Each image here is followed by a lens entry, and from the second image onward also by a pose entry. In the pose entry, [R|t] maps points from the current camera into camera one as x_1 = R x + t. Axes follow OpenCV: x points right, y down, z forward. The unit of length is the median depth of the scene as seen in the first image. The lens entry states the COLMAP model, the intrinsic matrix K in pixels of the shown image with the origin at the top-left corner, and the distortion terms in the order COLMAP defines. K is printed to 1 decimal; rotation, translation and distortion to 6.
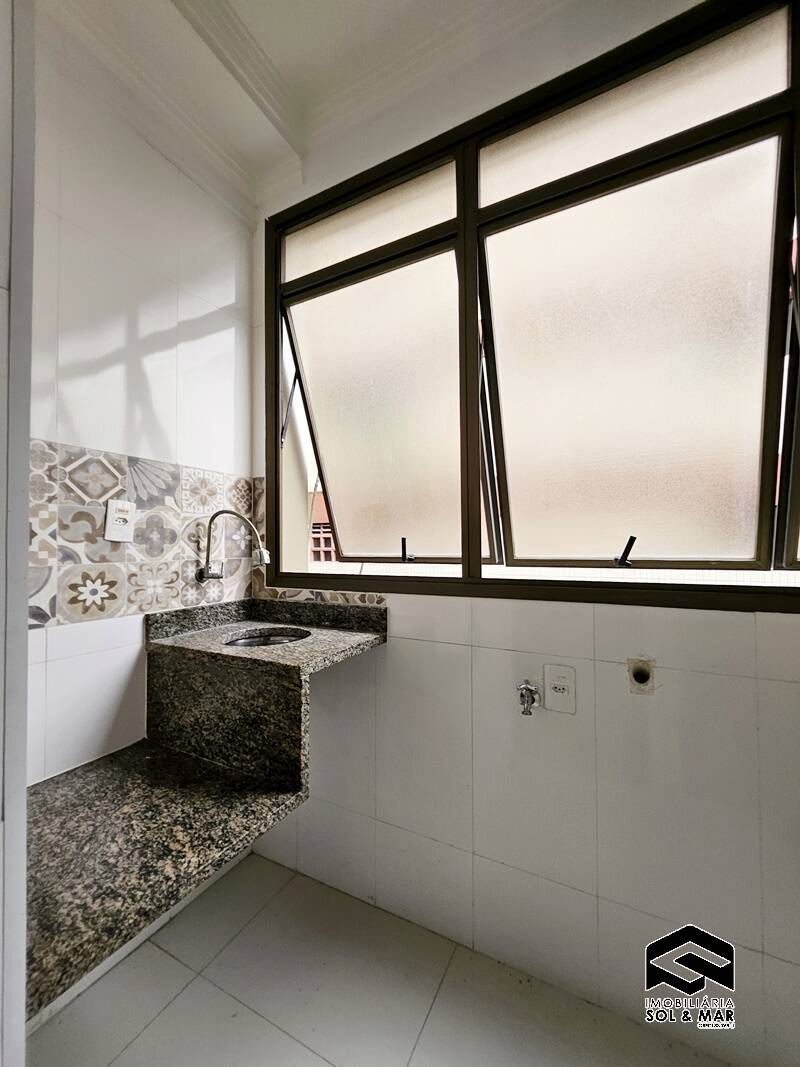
lens RADIAL K [[422.0, 0, 410.4], [0, 422.0, 537.5], [0, 0, 1]] dist [0.011985, 0.000043]
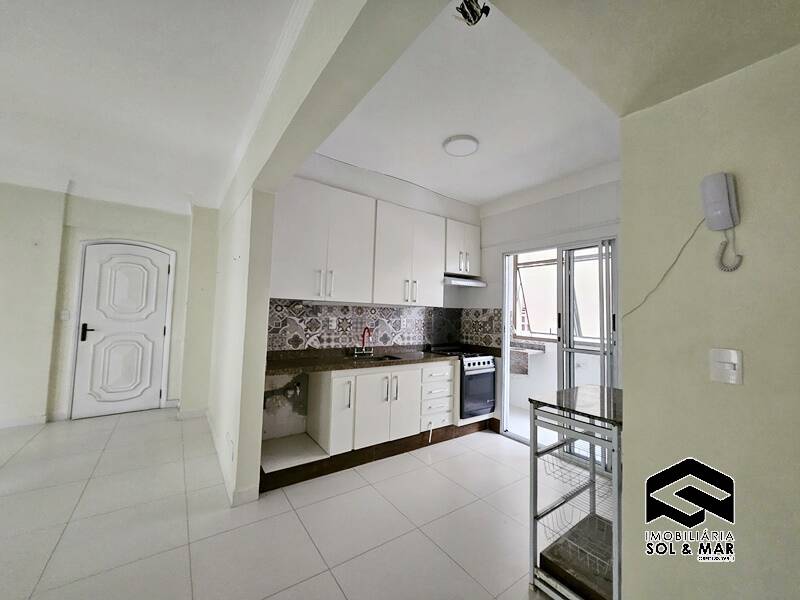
lens RADIAL K [[316.5, 0, 401.7], [0, 316.5, 295.4], [0, 0, 1]] dist [-0.001769, -0.000060]
pose [[0.884340, 0.015126, -0.466598, 0.159457], [-0.030842, 0.999184, -0.026063, -0.229210], [0.465824, 0.037439, 0.884085, -2.730557]]
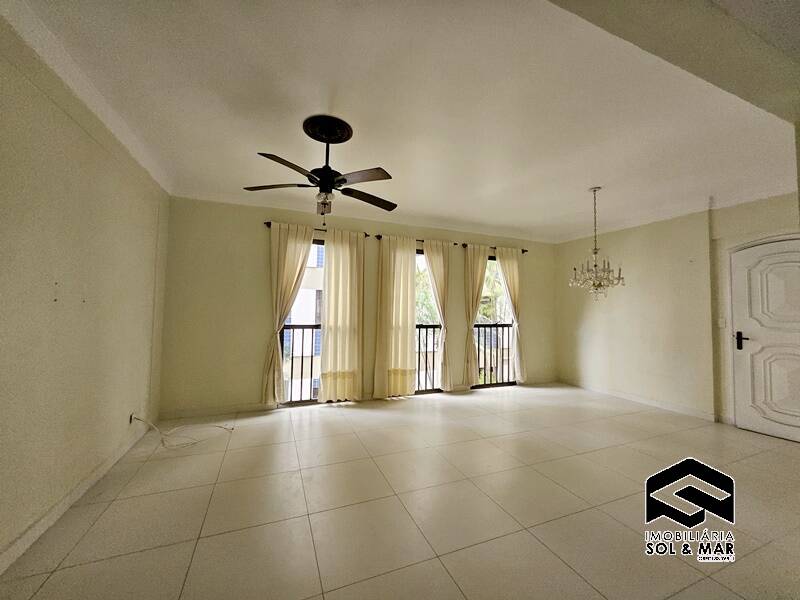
lens RADIAL K [[316.5, 0, 401.7], [0, 316.5, 295.4], [0, 0, 1]] dist [-0.001769, -0.000060]
pose [[-0.656631, -0.032679, -0.753504, 0.406429], [0.010901, 0.998545, -0.052806, -0.166553], [0.754133, -0.042888, -0.655320, -1.918029]]
